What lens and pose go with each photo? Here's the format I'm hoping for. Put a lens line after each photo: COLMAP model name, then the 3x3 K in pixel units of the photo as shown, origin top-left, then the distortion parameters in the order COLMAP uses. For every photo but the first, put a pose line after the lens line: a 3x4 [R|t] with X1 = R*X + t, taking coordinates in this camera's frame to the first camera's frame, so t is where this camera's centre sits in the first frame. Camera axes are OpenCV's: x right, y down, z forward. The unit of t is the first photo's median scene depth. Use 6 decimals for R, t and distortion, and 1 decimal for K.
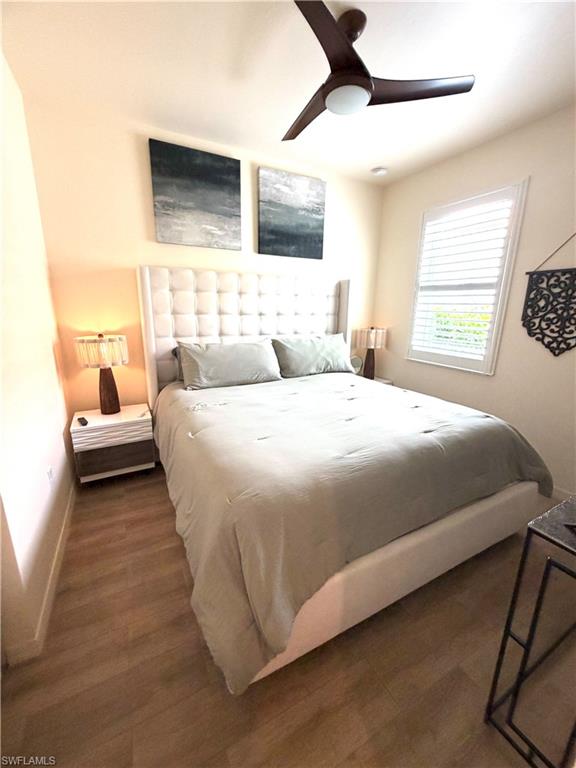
lens RADIAL K [[310.7, 0, 288.0], [0, 310.7, 383.6], [0, 0, 1]] dist [-0.000884, 0.000891]
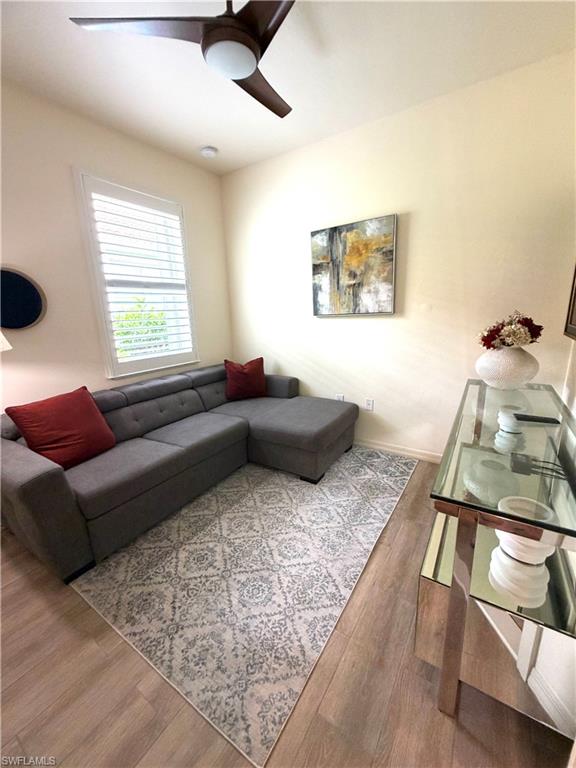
lens RADIAL K [[310.7, 0, 289.4], [0, 310.7, 381.6], [0, 0, 1]] dist [-0.000884, 0.000891]
pose [[-0.480630, -0.204748, 0.852685, -0.481842], [0.234654, 0.906873, 0.350026, -0.251129], [-0.844945, 0.368319, -0.387826, 1.016928]]
